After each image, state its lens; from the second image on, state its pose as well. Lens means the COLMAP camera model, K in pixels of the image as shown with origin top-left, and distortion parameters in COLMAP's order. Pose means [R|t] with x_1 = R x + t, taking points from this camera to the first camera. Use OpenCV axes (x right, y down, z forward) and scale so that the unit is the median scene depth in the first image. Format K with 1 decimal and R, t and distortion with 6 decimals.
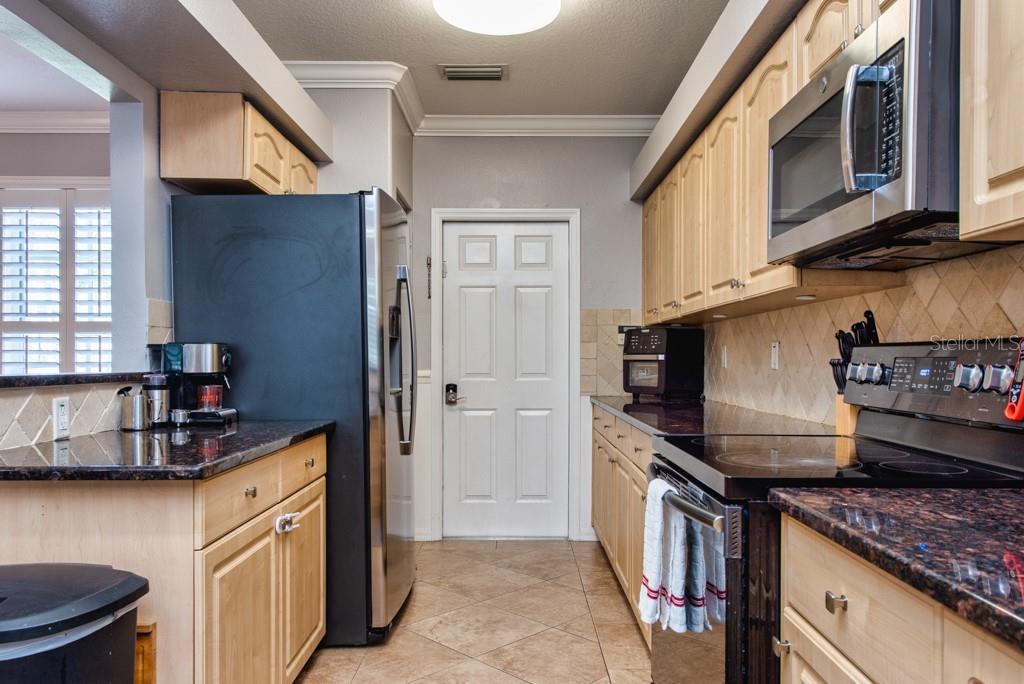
lens RADIAL K [[735.4, 0, 543.7], [0, 735.4, 362.5], [0, 0, 1]] dist [0.006041, -0.001575]
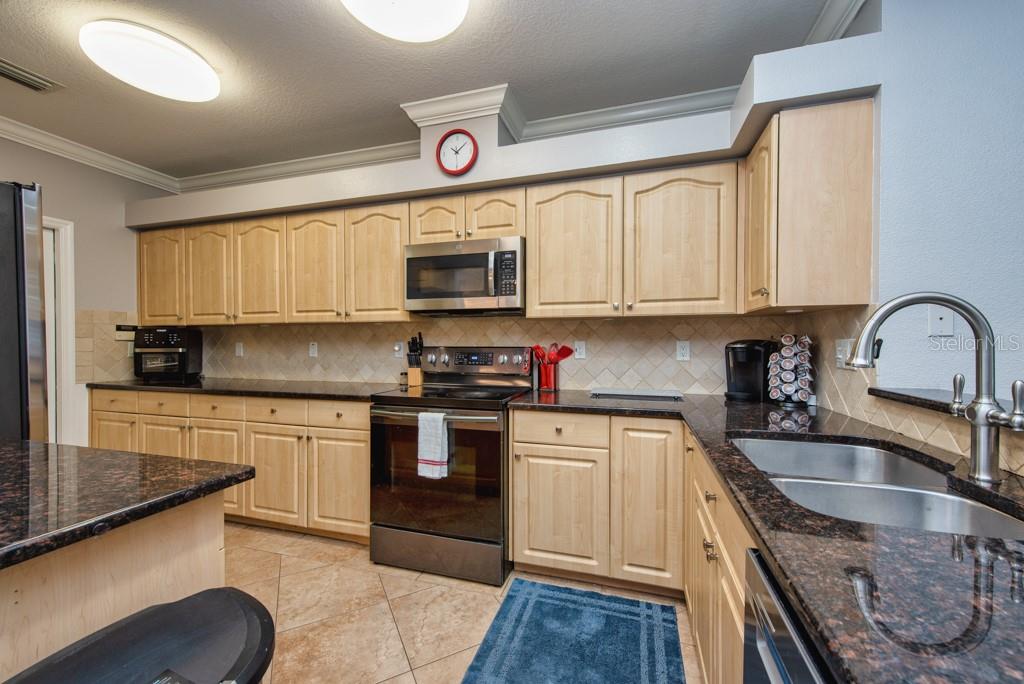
lens RADIAL K [[401.9, 0, 499.6], [0, 401.9, 343.4], [0, 0, 1]] dist [0.012791, -0.003118]
pose [[0.326942, -0.003787, 0.945037, -0.392018], [0.004017, 0.999989, 0.002617, -0.020426], [-0.945036, 0.002941, 0.326953, 0.182872]]
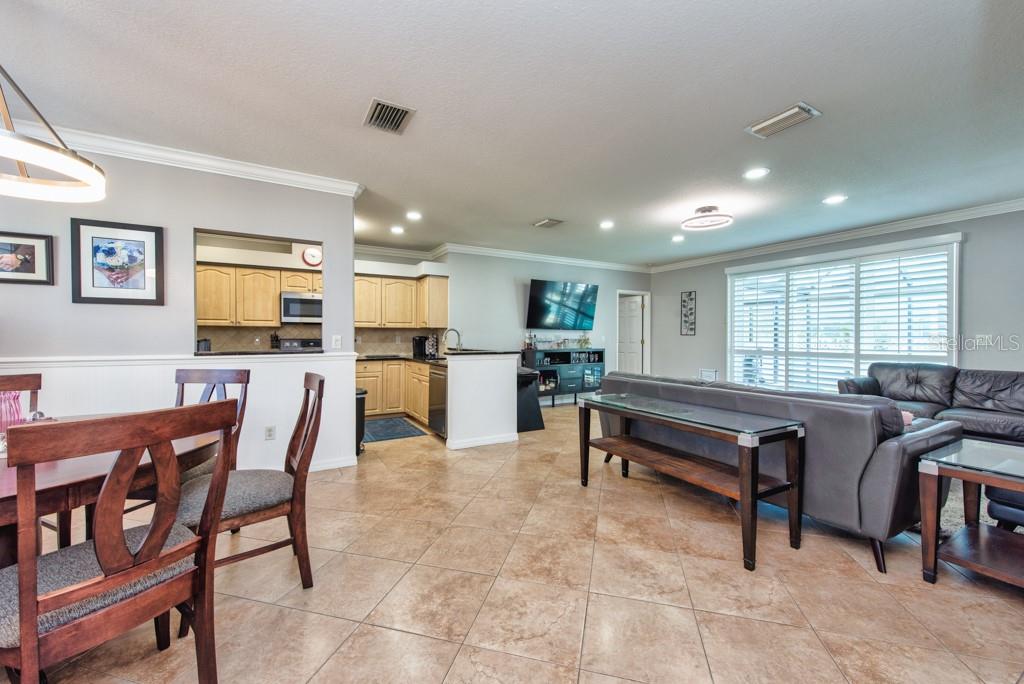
lens RADIAL K [[401.9, 0, 507.5], [0, 401.9, 340.4], [0, 0, 1]] dist [0.012791, -0.003118]
pose [[-0.473064, -0.008913, 0.880983, -1.428664], [0.003513, 0.999922, 0.012002, -0.023248], [-0.881021, 0.008773, -0.472996, 0.516816]]
